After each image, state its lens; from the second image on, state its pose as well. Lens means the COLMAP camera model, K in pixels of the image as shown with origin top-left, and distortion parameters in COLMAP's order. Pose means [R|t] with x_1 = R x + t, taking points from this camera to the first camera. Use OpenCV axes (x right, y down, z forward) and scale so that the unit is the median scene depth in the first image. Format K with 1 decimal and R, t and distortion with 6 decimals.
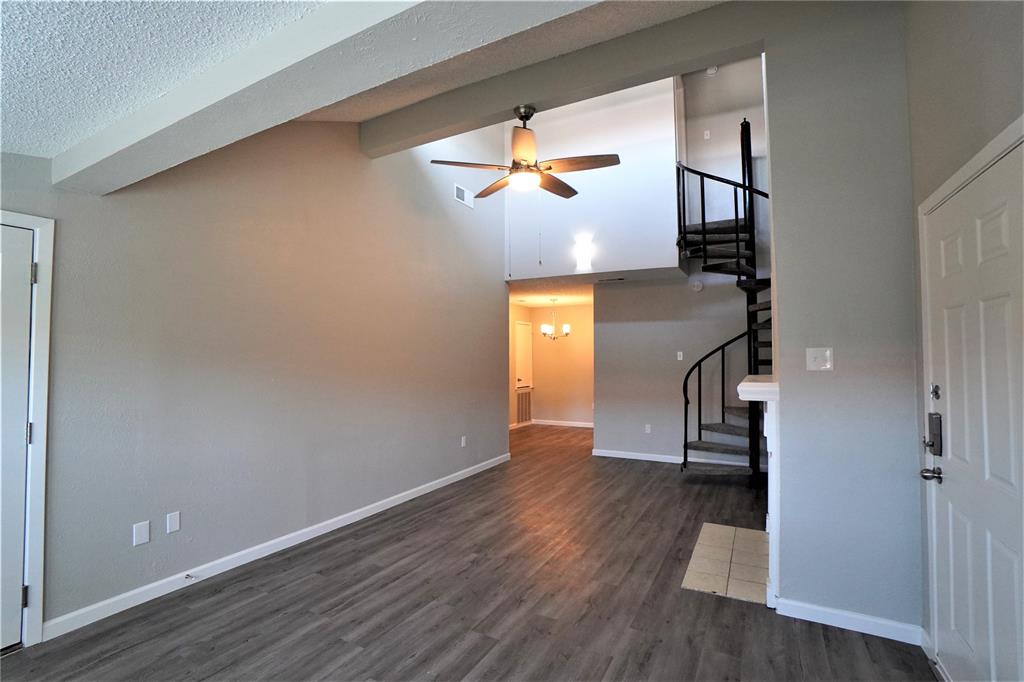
lens RADIAL K [[465.2, 0, 507.2], [0, 465.2, 342.3], [0, 0, 1]] dist [-0.051226, 0.019041]
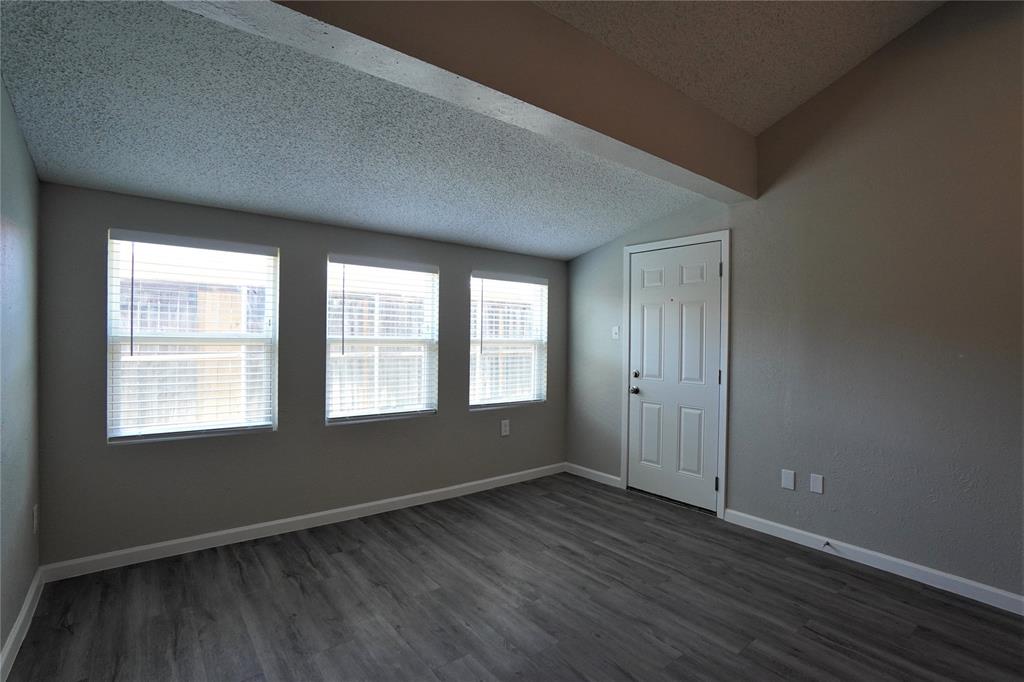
lens RADIAL K [[465.2, 0, 507.2], [0, 465.2, 342.3], [0, 0, 1]] dist [-0.051226, 0.019041]
pose [[-0.360762, 0.000159, -0.932658, 0.502918], [0.007762, 0.999966, -0.002832, 0.069389], [0.932626, -0.008261, -0.360751, 0.723240]]
